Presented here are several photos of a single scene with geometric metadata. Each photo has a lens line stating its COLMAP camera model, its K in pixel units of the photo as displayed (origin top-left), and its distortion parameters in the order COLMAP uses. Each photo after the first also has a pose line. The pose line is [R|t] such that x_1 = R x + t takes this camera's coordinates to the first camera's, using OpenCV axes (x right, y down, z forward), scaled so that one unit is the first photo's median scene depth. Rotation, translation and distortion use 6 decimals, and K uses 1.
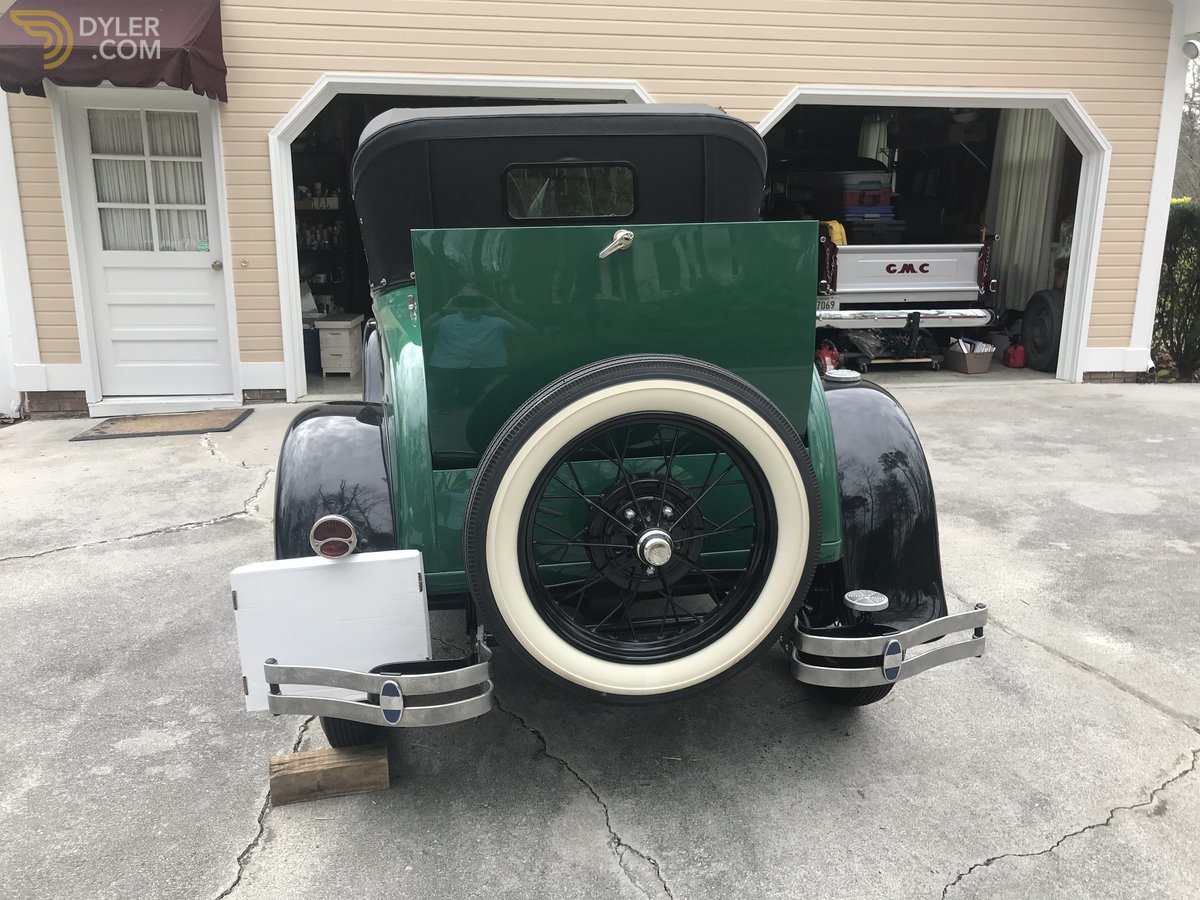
lens RADIAL K [[1006.6, 0, 600.0], [0, 1006.6, 450.0], [0, 0, 1]] dist [0.012314, 0.001826]
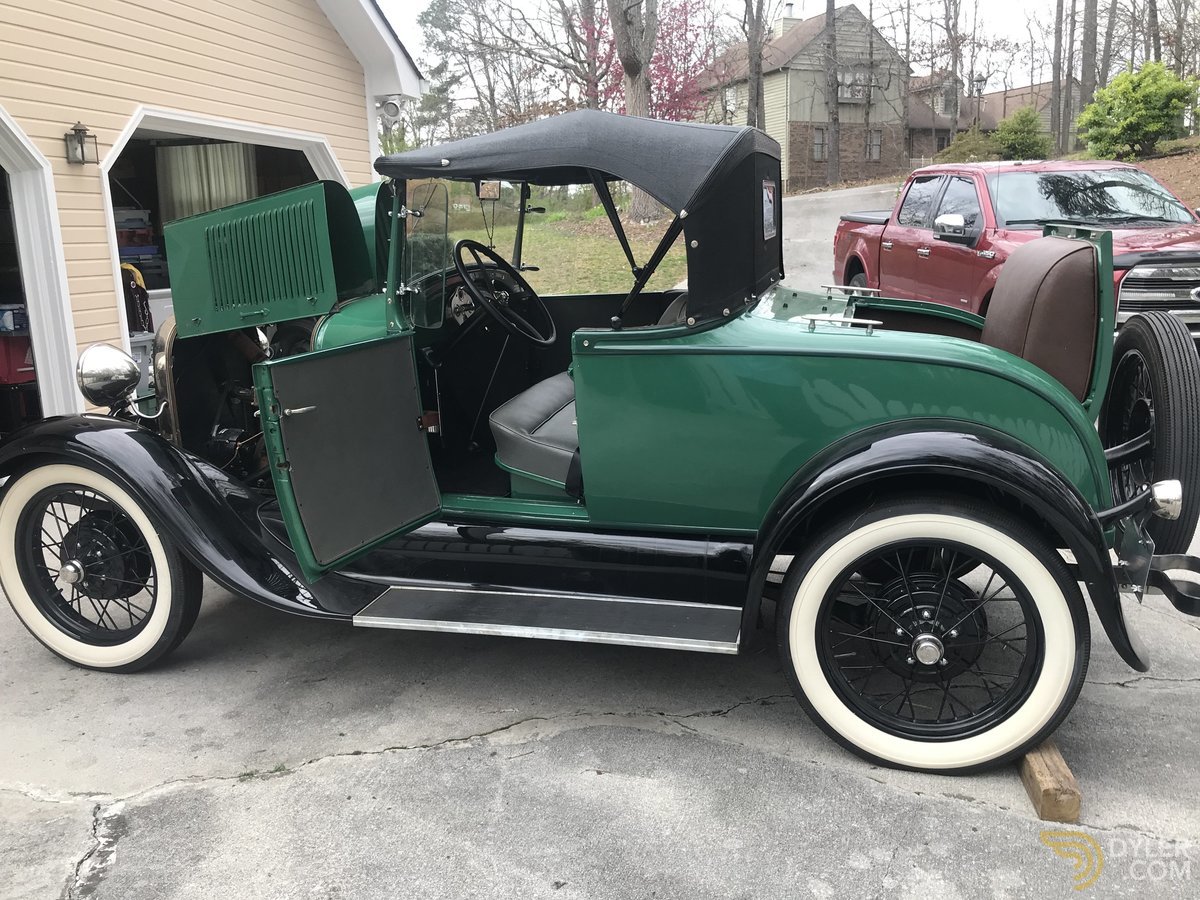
lens RADIAL K [[1006.6, 0, 600.0], [0, 1006.6, 450.0], [0, 0, 1]] dist [0.012314, 0.001826]
pose [[0.387966, -0.205327, 0.898512, -0.718980], [0.246961, 0.962380, 0.113288, -0.120532], [-0.887971, 0.177945, 0.424079, 0.510983]]
